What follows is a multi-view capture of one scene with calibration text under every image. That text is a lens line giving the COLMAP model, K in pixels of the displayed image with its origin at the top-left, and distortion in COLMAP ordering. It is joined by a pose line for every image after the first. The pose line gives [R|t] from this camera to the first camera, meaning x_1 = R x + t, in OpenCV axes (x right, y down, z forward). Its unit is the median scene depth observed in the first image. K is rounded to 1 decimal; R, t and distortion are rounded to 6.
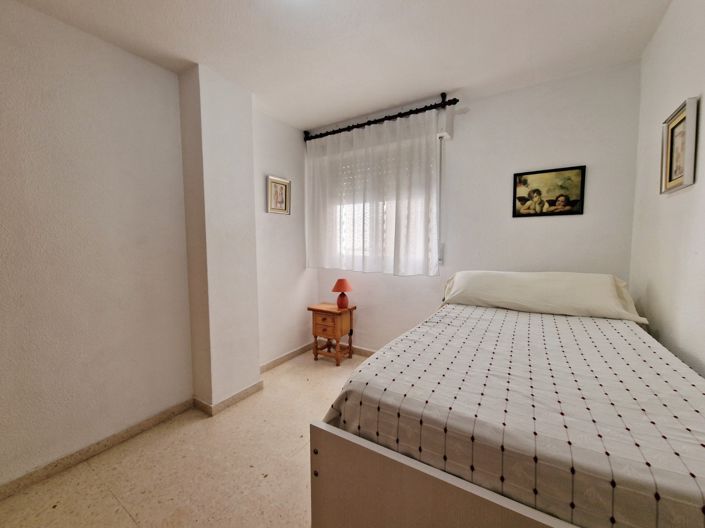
lens RADIAL K [[284.8, 0, 351.8], [0, 284.8, 262.3], [0, 0, 1]] dist [-0.004213, -0.001740]
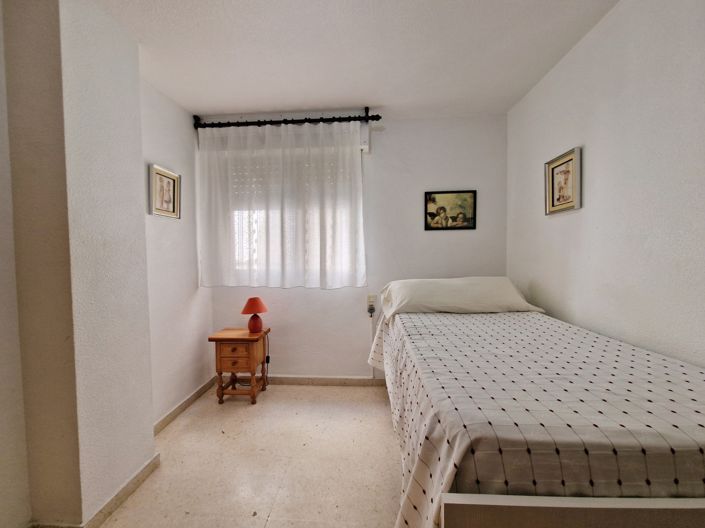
lens RADIAL K [[284.8, 0, 349.2], [0, 284.8, 262.2], [0, 0, 1]] dist [-0.004213, -0.001740]
pose [[0.879627, -0.023909, 0.475062, -0.233775], [0.044093, 0.998534, -0.031388, -0.009626], [-0.473615, 0.048556, 0.879392, 0.155982]]
